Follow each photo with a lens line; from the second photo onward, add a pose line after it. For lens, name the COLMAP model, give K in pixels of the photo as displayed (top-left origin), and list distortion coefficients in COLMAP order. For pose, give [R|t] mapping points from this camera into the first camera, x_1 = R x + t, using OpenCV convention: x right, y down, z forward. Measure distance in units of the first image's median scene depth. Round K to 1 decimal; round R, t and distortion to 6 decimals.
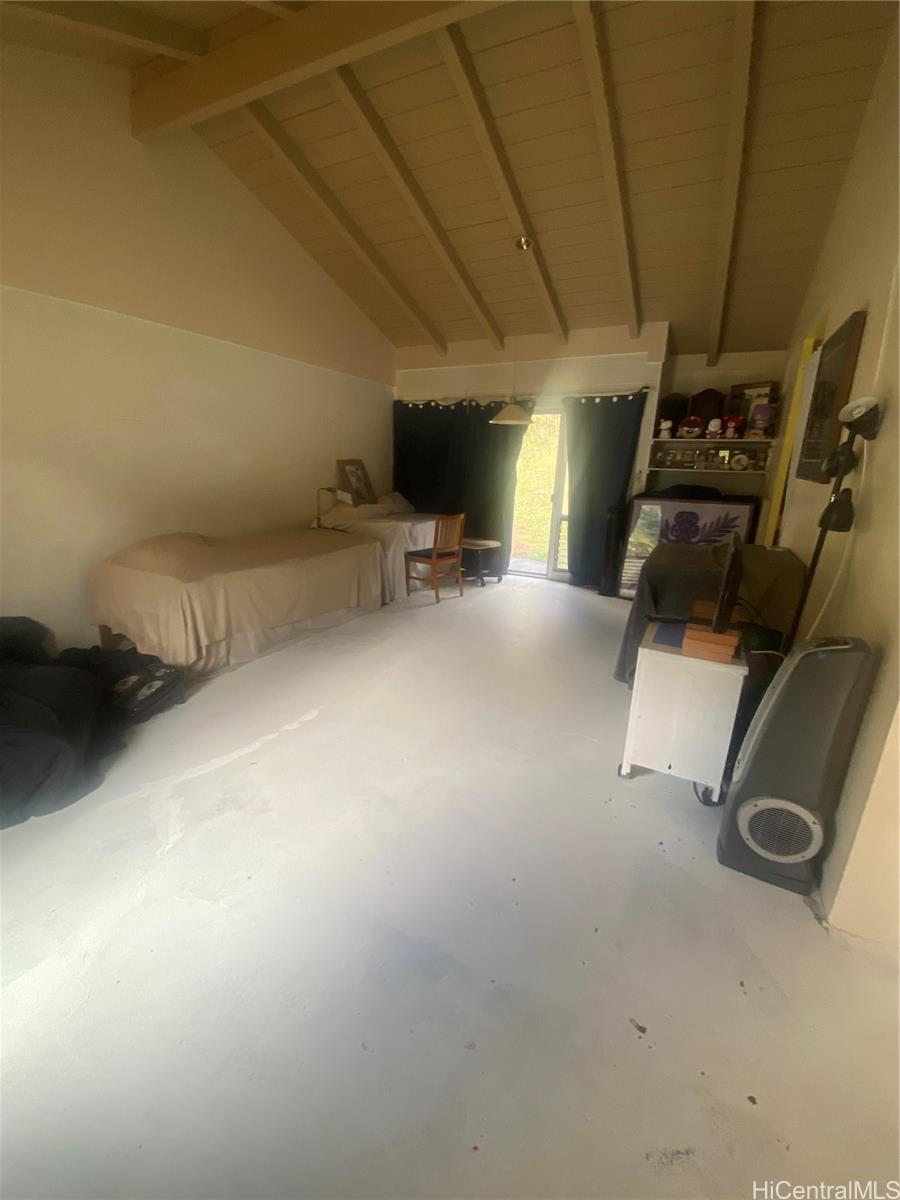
lens RADIAL K [[486.9, 0, 451.3], [0, 486.9, 597.9], [0, 0, 1]] dist [0.022973, -0.020566]
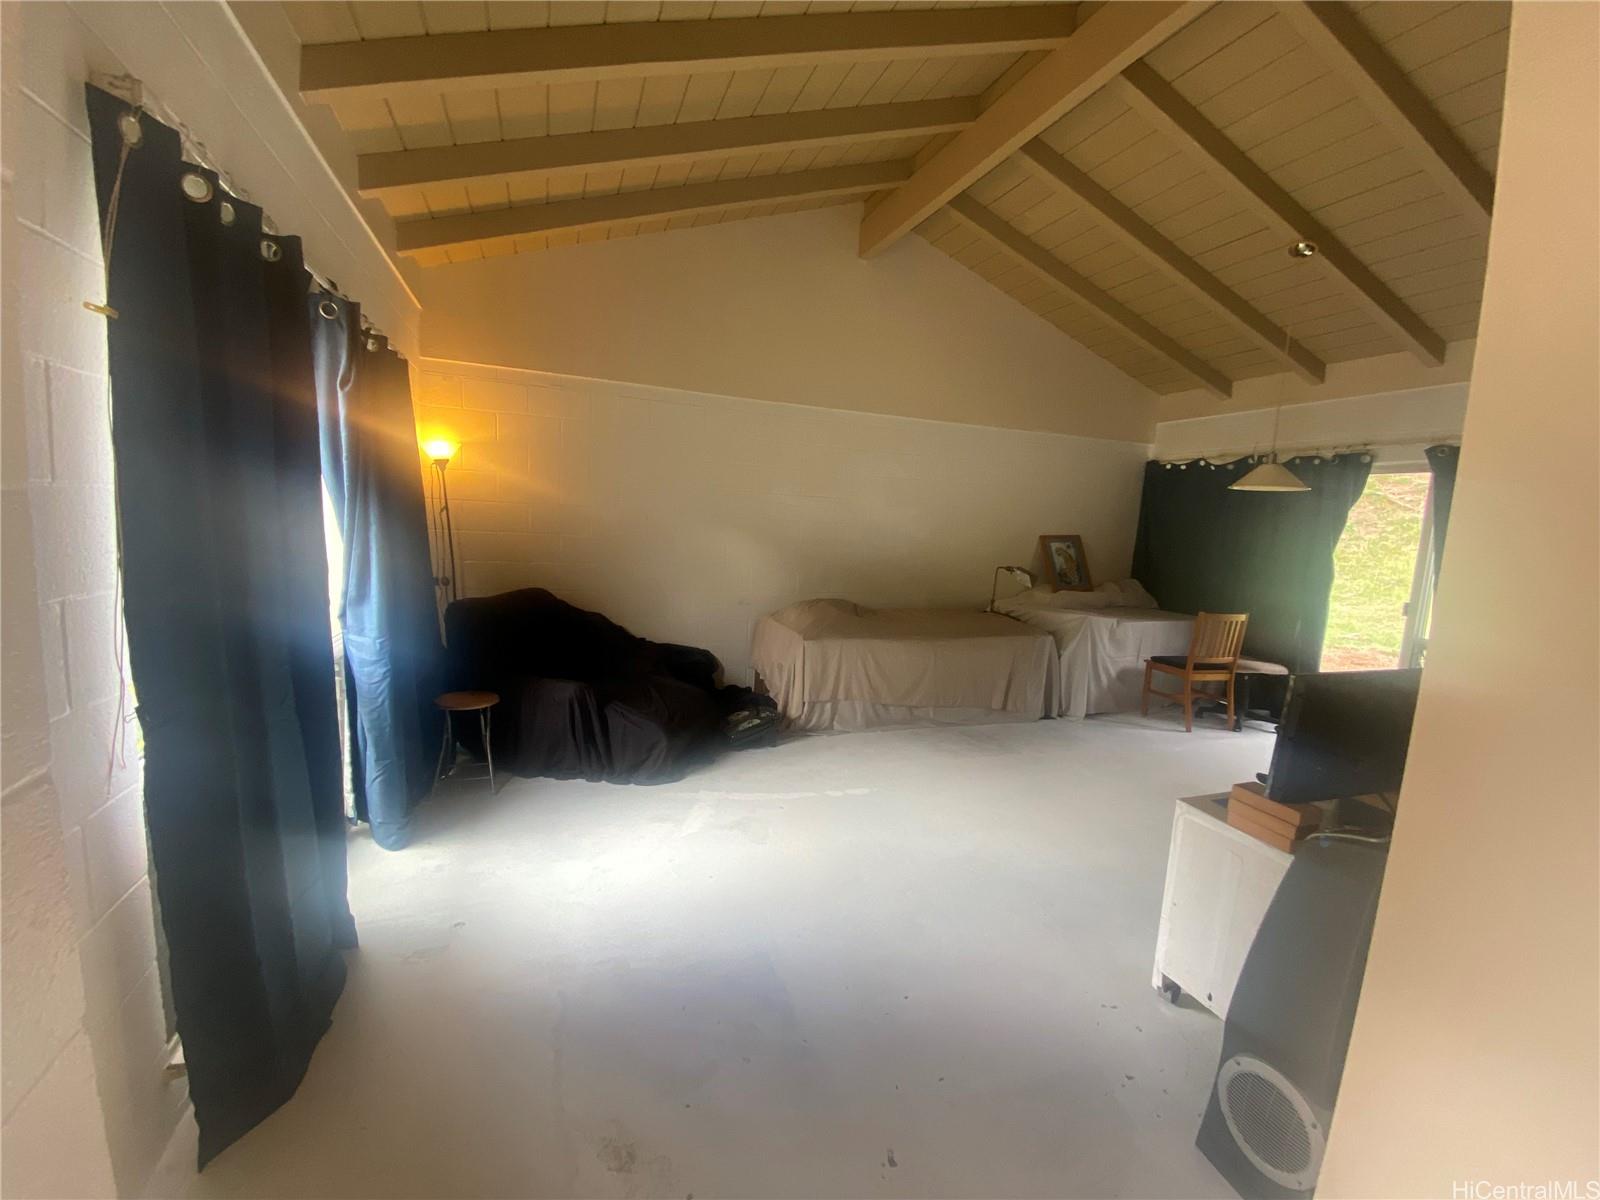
lens RADIAL K [[649.3, 0, 793.4], [0, 649.3, 593.0], [0, 0, 1]] dist [0.022973, -0.020566]
pose [[0.729147, 0.089926, -0.678423, 0.254261], [-0.212503, 0.972077, -0.099541, 0.010219], [0.650528, 0.216747, 0.727897, -0.052058]]
